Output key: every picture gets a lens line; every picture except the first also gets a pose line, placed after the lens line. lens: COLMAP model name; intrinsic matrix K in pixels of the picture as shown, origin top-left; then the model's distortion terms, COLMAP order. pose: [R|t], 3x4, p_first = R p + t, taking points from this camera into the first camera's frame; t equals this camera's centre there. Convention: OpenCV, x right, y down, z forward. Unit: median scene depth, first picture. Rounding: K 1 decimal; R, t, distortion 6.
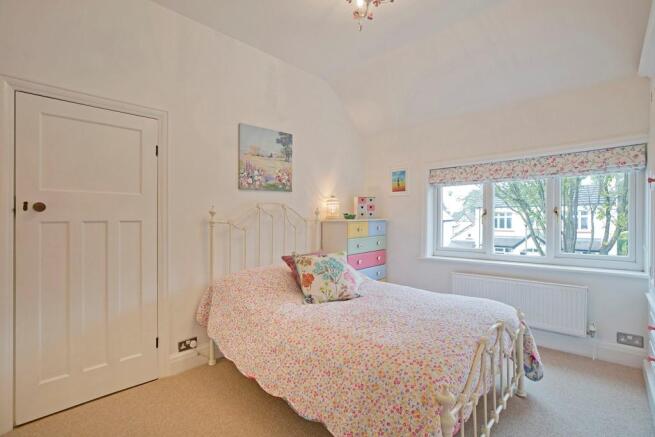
lens RADIAL K [[316.8, 0, 327.5], [0, 316.8, 218.5], [0, 0, 1]] dist [-0.000971, 0.000207]
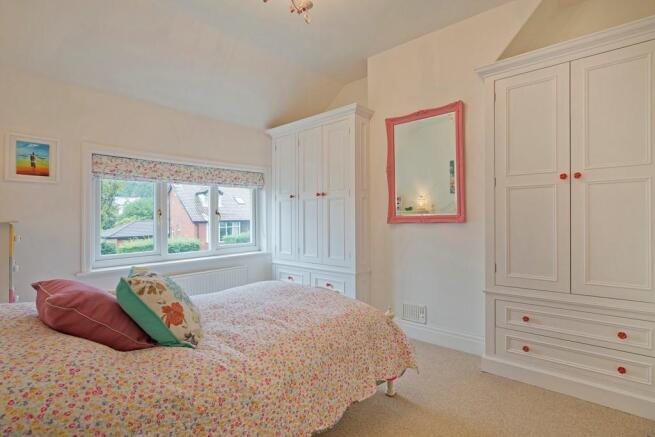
lens RADIAL K [[329.6, 0, 336.5], [0, 329.6, 217.0], [0, 0, 1]] dist [-0.002335, -0.000513]
pose [[-0.060779, 0.008396, 0.998116, -0.516984], [0.005117, 0.999954, -0.008100, 0.006050], [-0.998138, 0.004615, -0.060819, 0.500331]]
